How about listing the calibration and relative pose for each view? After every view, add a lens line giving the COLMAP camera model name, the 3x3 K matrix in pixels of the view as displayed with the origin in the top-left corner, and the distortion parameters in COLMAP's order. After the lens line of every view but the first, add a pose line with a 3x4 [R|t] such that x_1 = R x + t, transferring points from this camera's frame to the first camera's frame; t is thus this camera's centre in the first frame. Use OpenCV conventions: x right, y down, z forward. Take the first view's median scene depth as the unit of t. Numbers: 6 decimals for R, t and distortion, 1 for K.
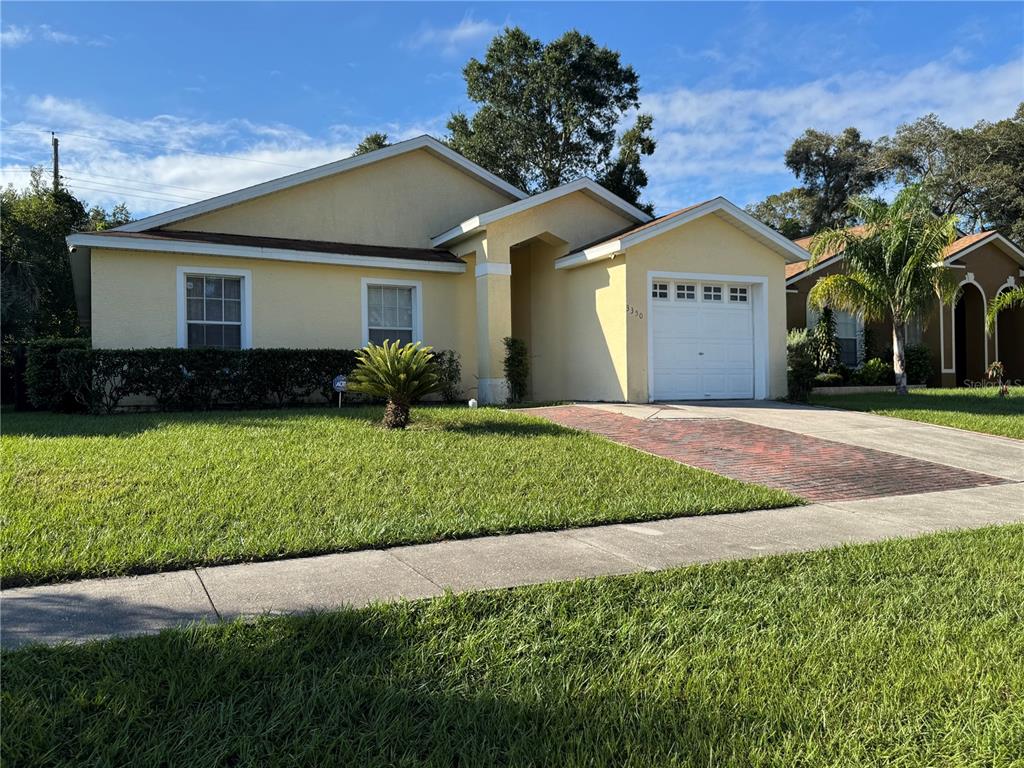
lens RADIAL K [[792.6, 0, 512.3], [0, 792.6, 381.3], [0, 0, 1]] dist [0.023681, -0.034747]
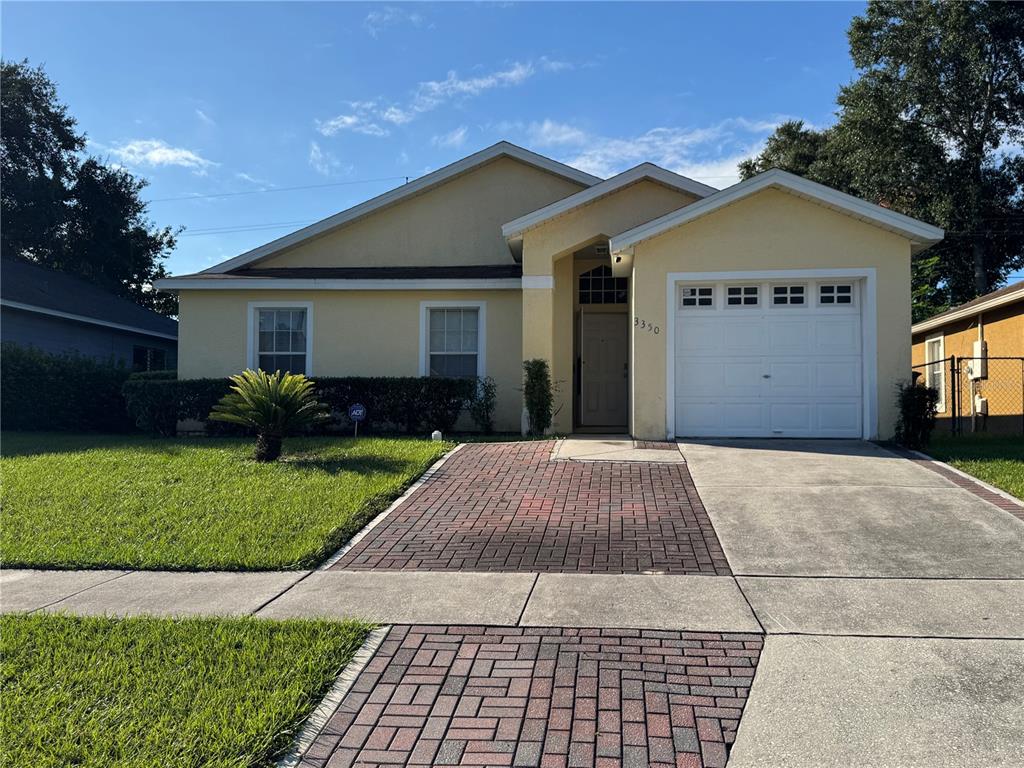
lens RADIAL K [[941.5, 0, 510.4], [0, 941.5, 385.0], [0, 0, 1]] dist [0.022859, 0.000000]
pose [[0.839755, -0.009505, -0.542883, 0.501248], [-0.009875, 0.999414, -0.032773, 0.004592], [0.542876, 0.032882, 0.839169, 0.116349]]
